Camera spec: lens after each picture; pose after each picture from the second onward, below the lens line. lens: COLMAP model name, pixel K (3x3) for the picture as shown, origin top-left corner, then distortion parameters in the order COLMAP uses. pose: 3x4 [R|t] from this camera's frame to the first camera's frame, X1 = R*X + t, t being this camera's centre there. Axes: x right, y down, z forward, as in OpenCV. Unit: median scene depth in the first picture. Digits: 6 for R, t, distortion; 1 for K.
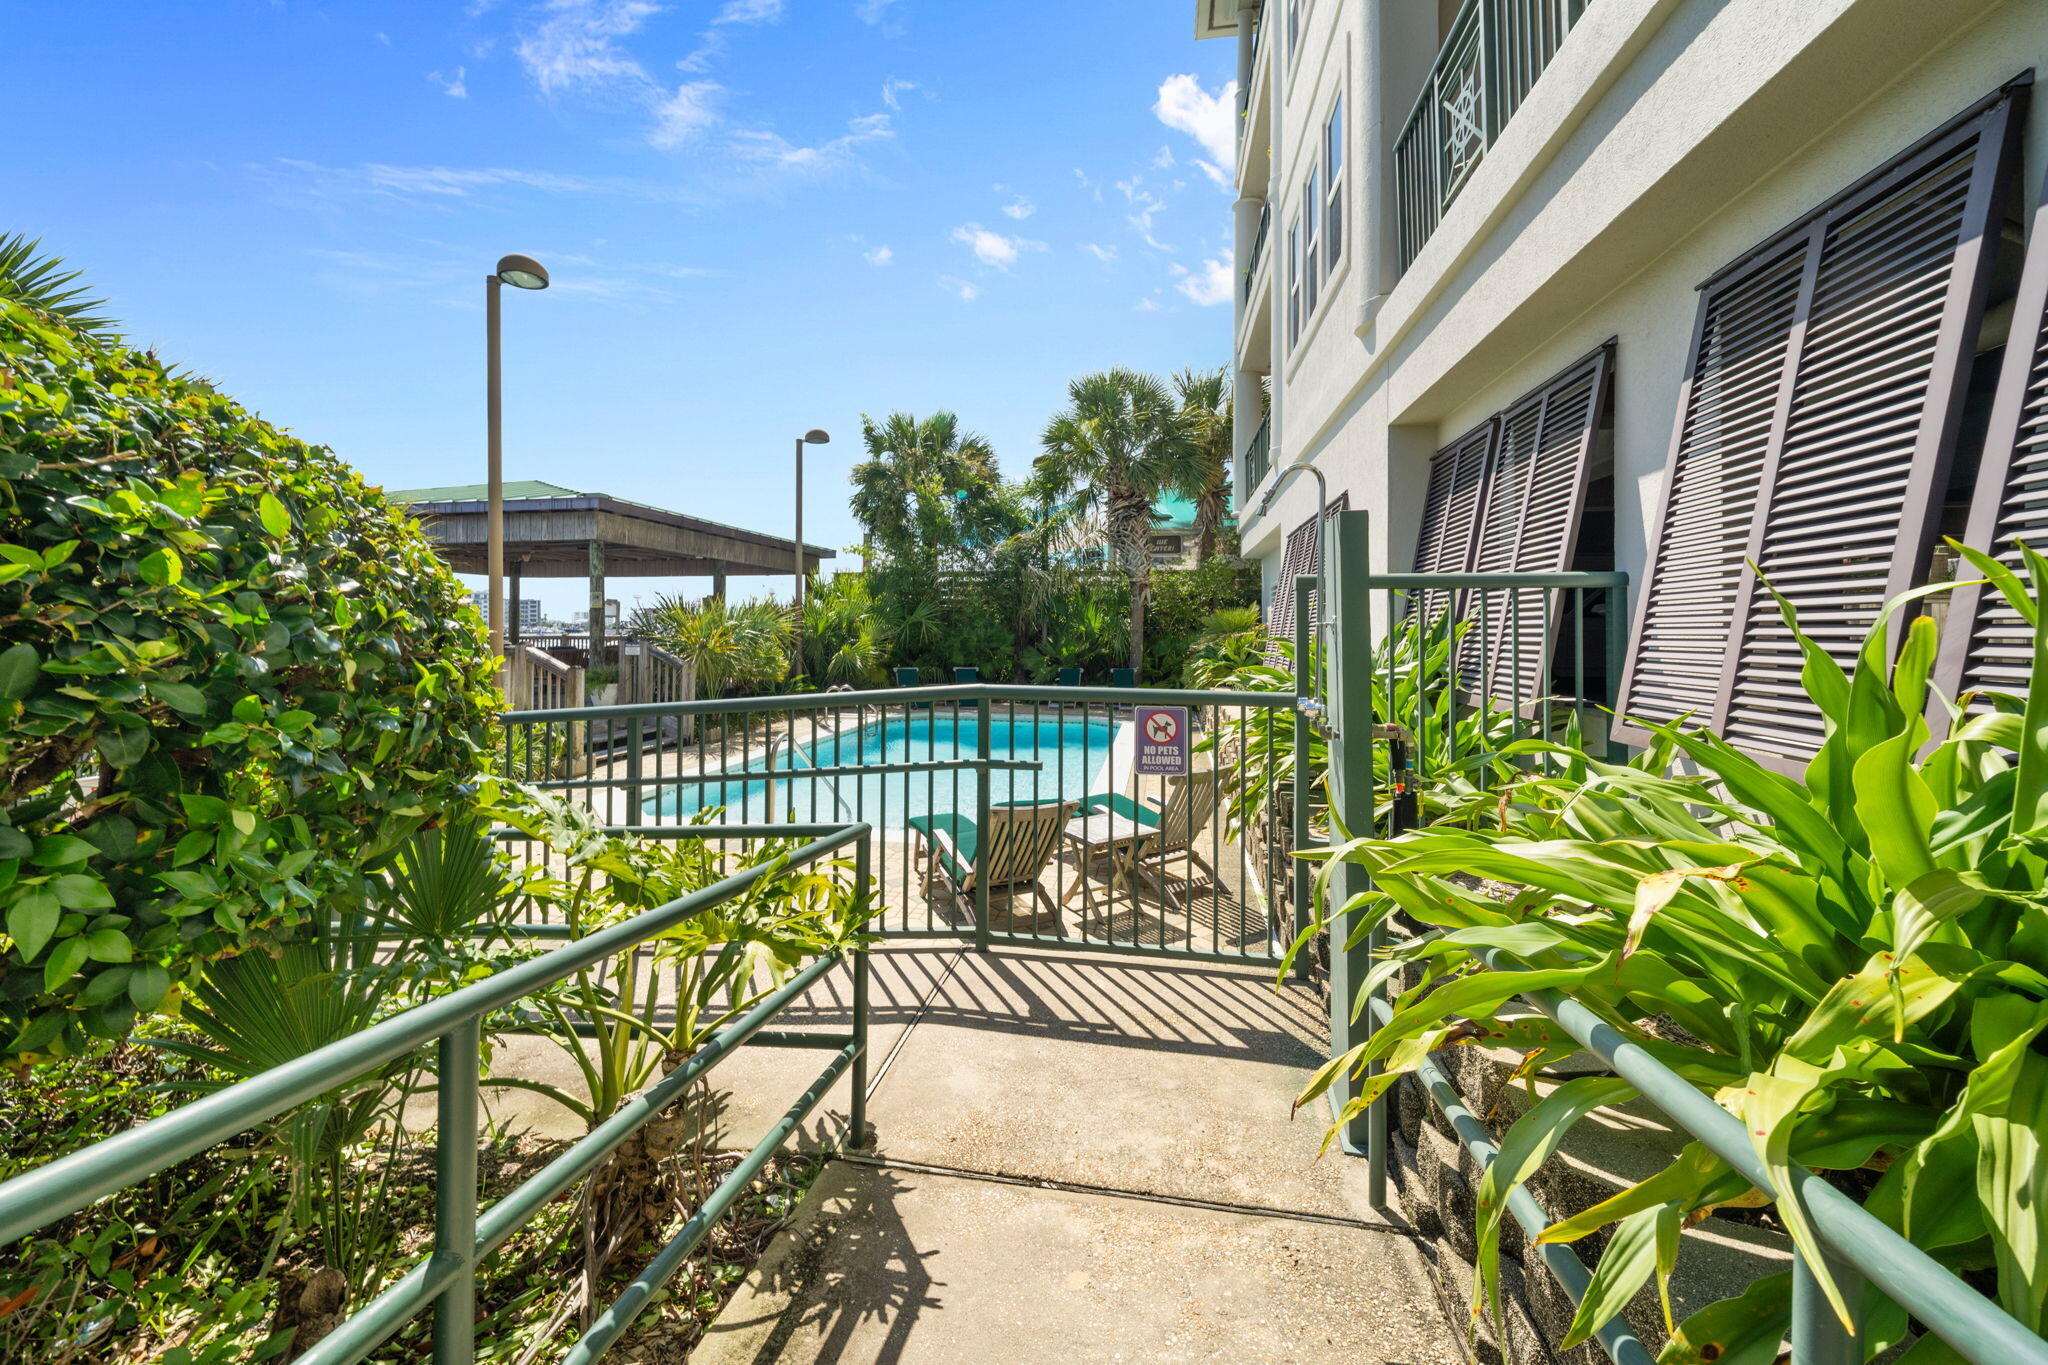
lens RADIAL K [[789.7, 0, 1008.1], [0, 789.7, 661.8], [0, 0, 1]] dist [-0.002172, -0.000065]
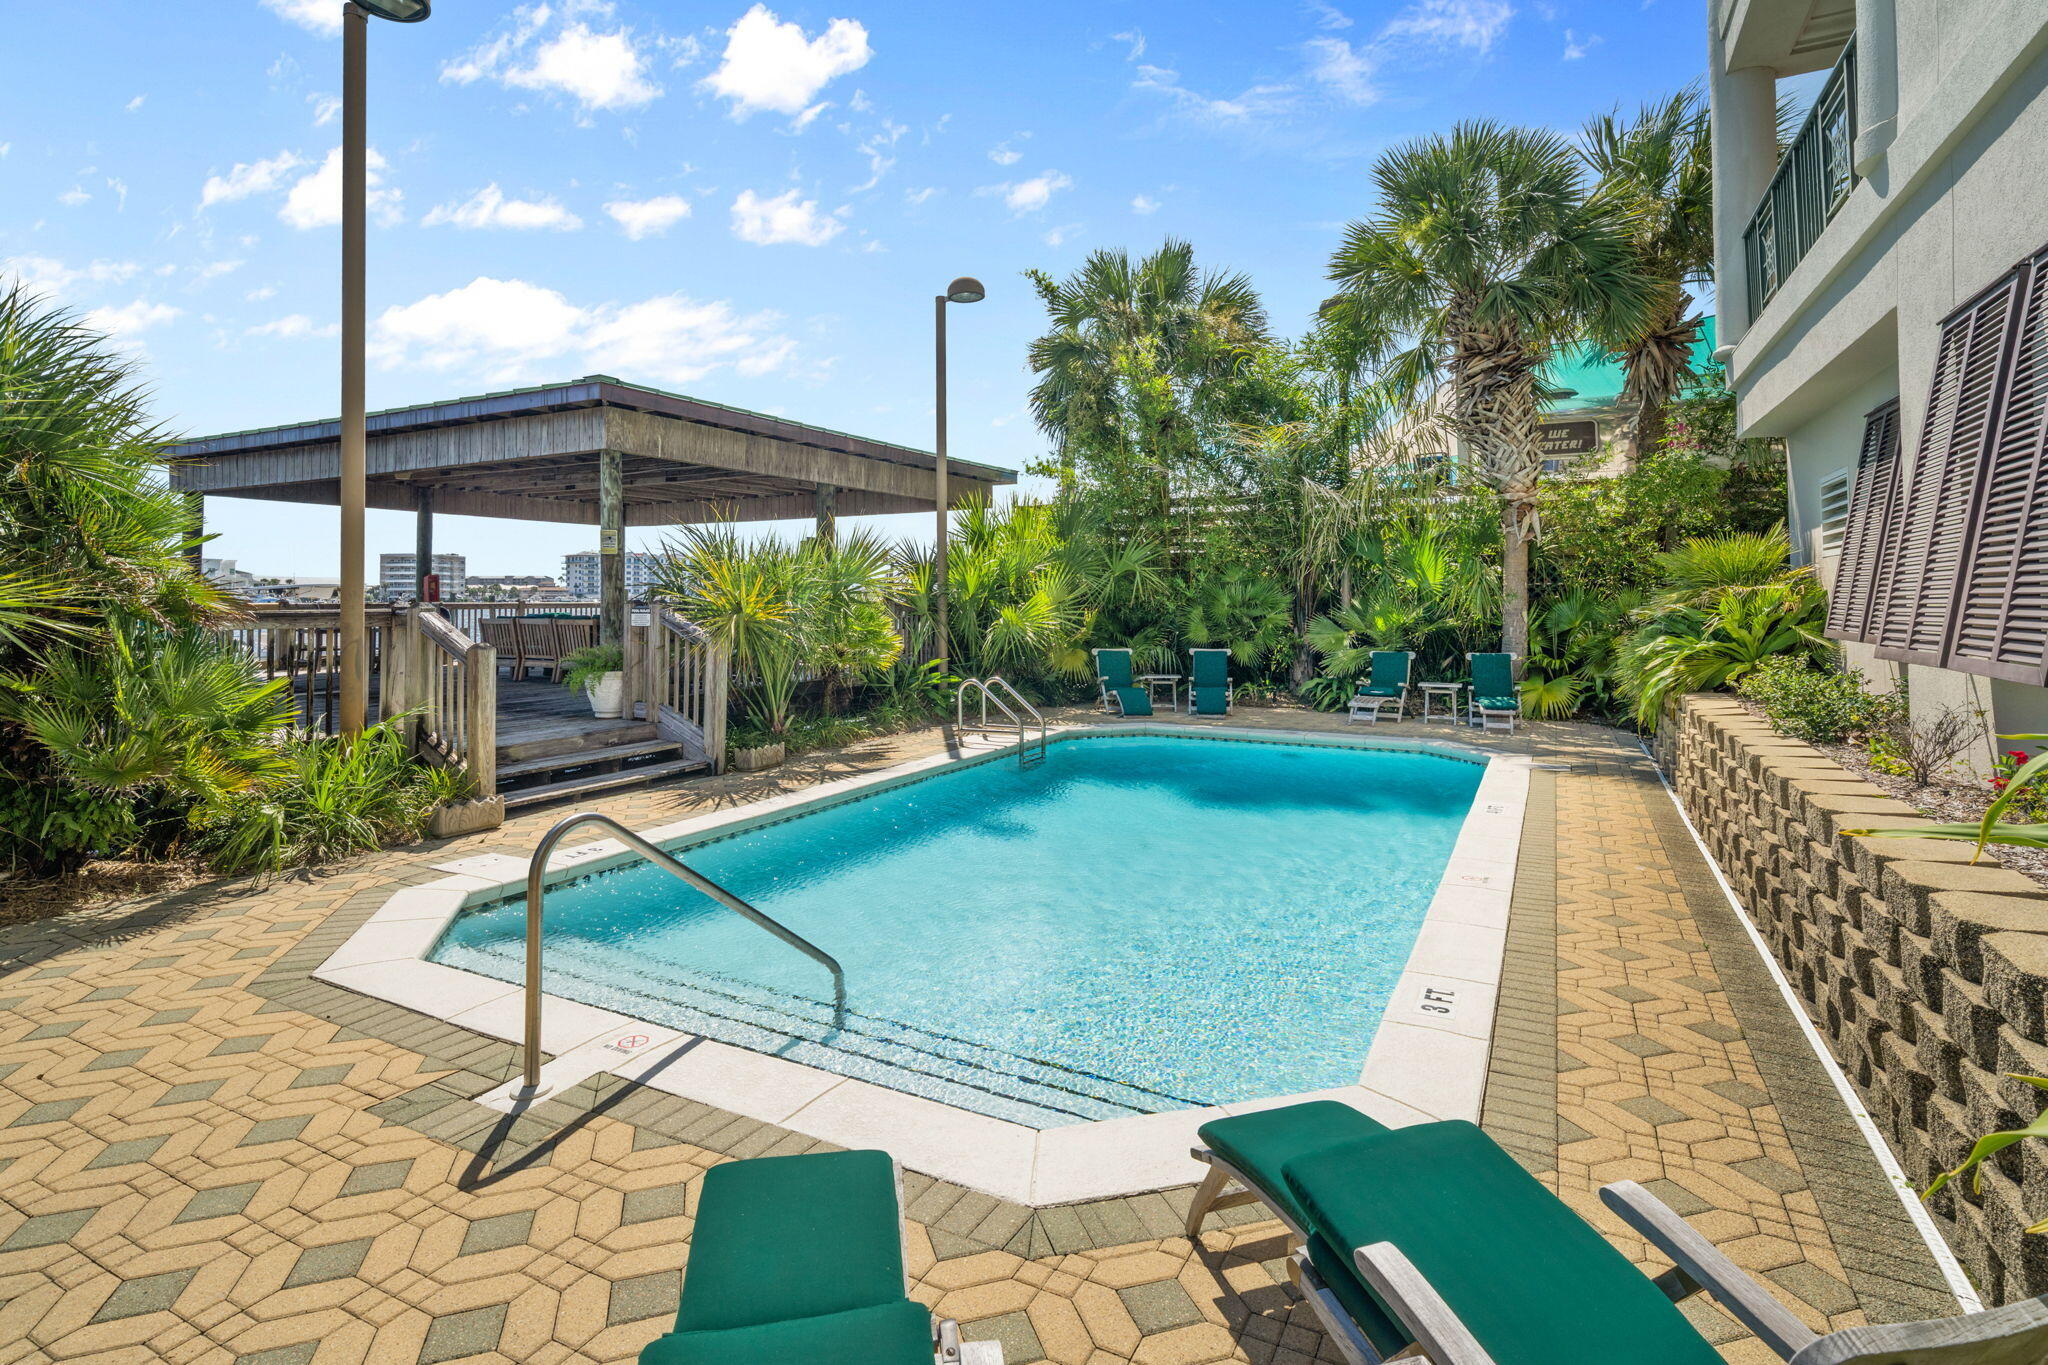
lens RADIAL K [[1001.9, 0, 1027.3], [0, 1001.9, 592.1], [0, 0, 1]] dist [0.000634, 0.000299]
pose [[0.958456, -0.006113, -0.285176, 0.034832], [-0.006706, 0.999011, -0.043951, -0.002019], [0.285163, 0.044038, 0.957467, 0.215386]]
